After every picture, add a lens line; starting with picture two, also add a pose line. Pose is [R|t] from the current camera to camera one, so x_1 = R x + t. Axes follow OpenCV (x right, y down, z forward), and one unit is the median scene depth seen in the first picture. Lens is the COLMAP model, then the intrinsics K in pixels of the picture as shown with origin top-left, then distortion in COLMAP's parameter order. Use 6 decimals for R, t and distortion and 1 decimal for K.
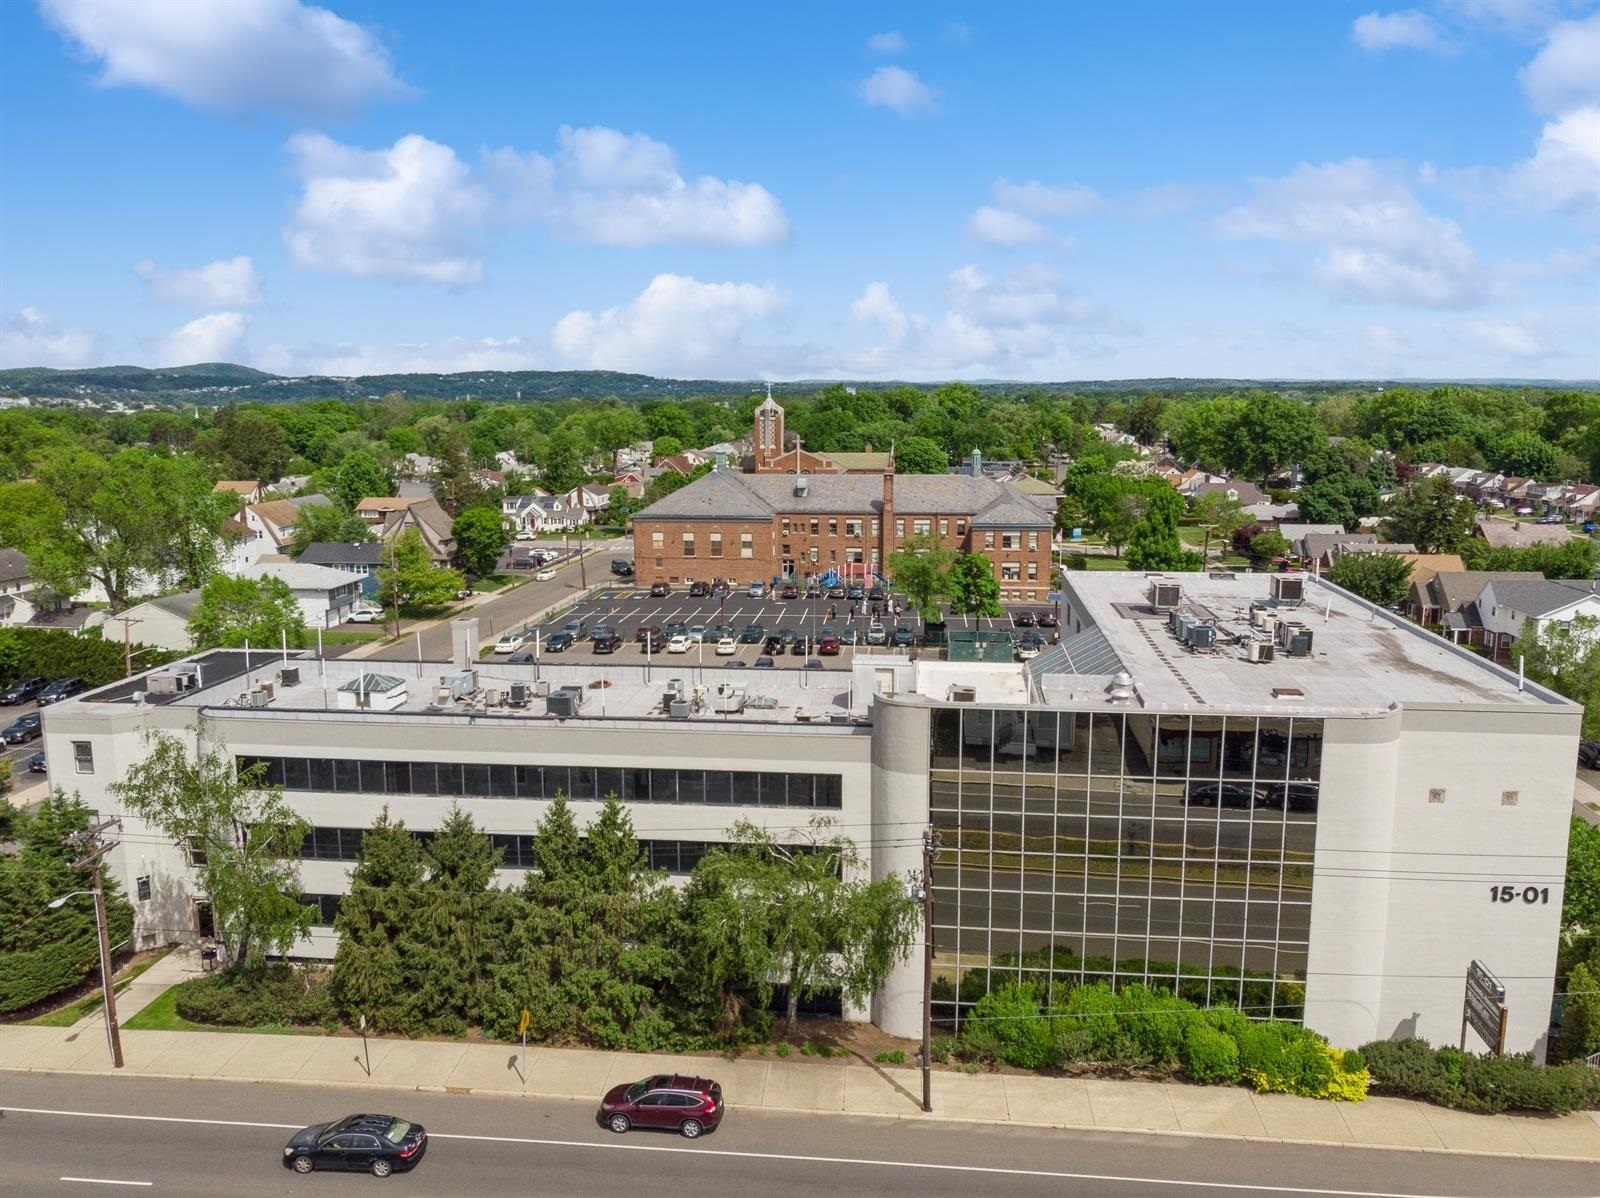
lens RADIAL K [[1436.3, 0, 773.0], [0, 1436.3, 599.0], [0, 0, 1]] dist [-0.007036, 0.054027]
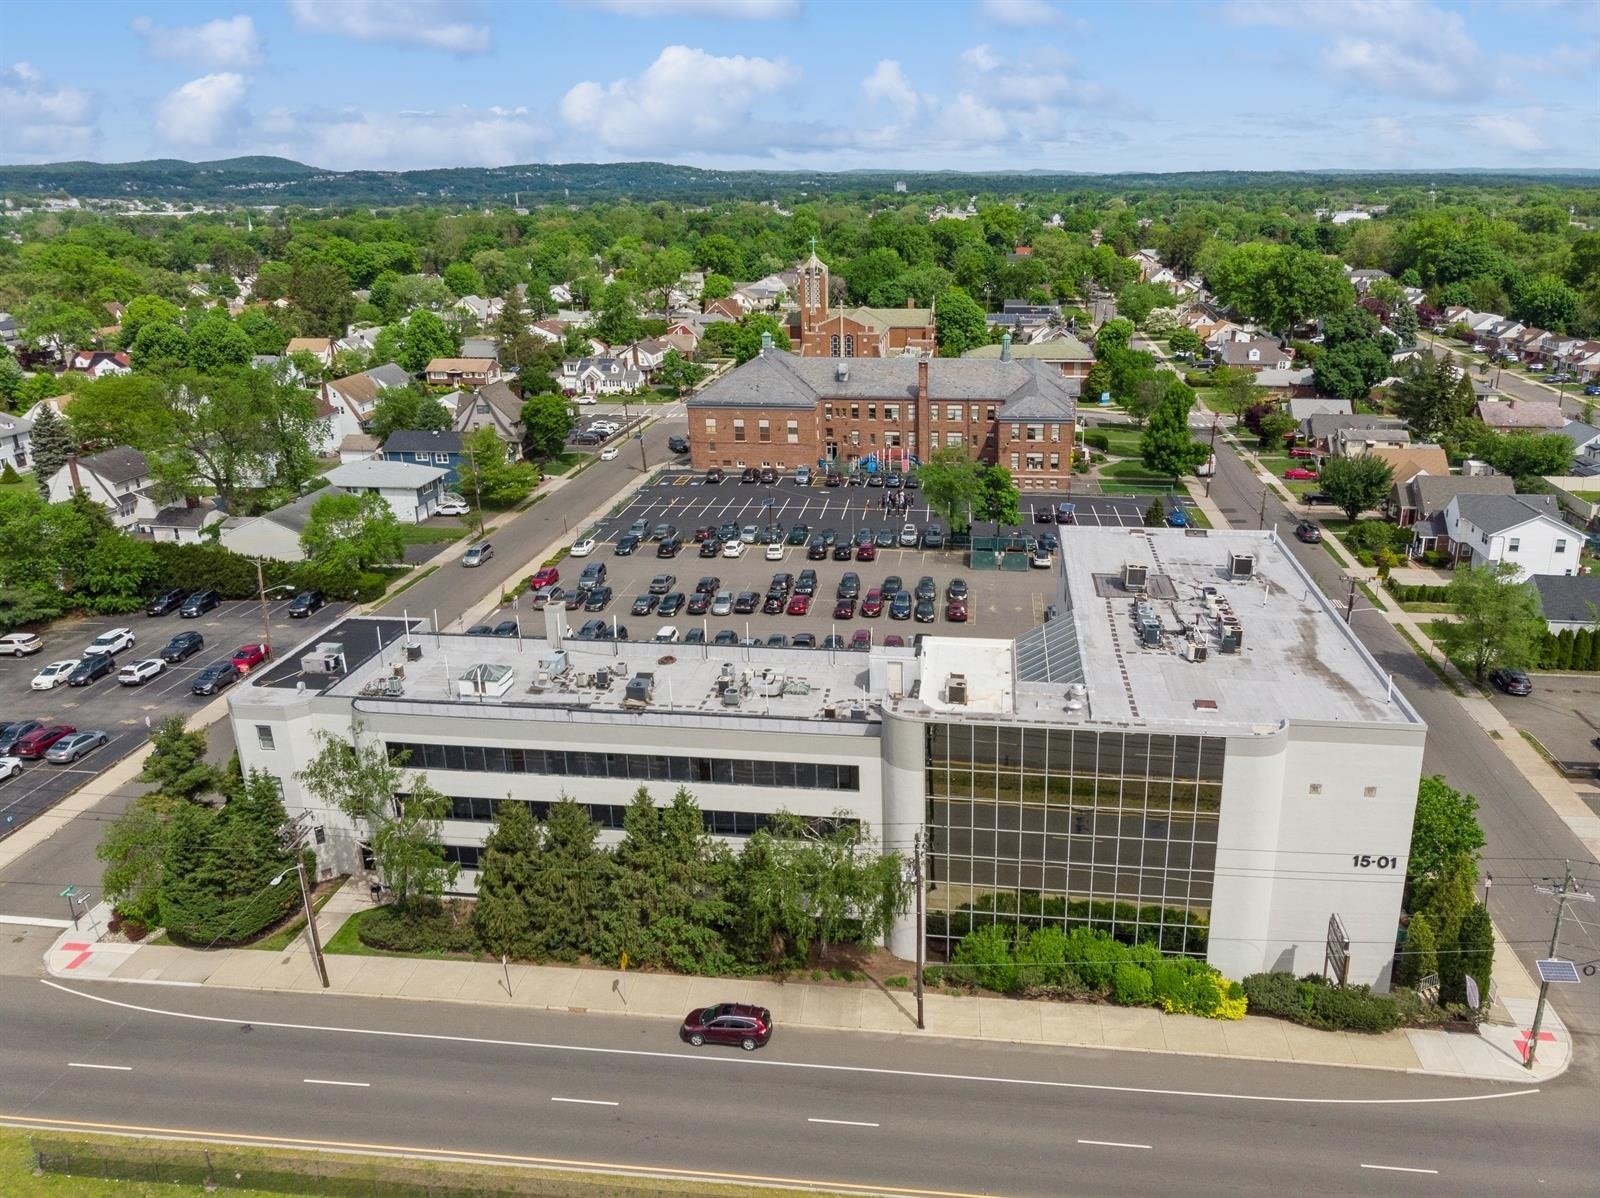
lens RADIAL K [[1436.3, 0, 773.0], [0, 1436.3, 599.0], [0, 0, 1]] dist [-0.007036, 0.054027]
pose [[0.998812, -0.022182, -0.043378, 0.024490], [0.028739, 0.987190, 0.156938, -0.184564], [0.039341, -0.157999, 0.986655, -0.201074]]
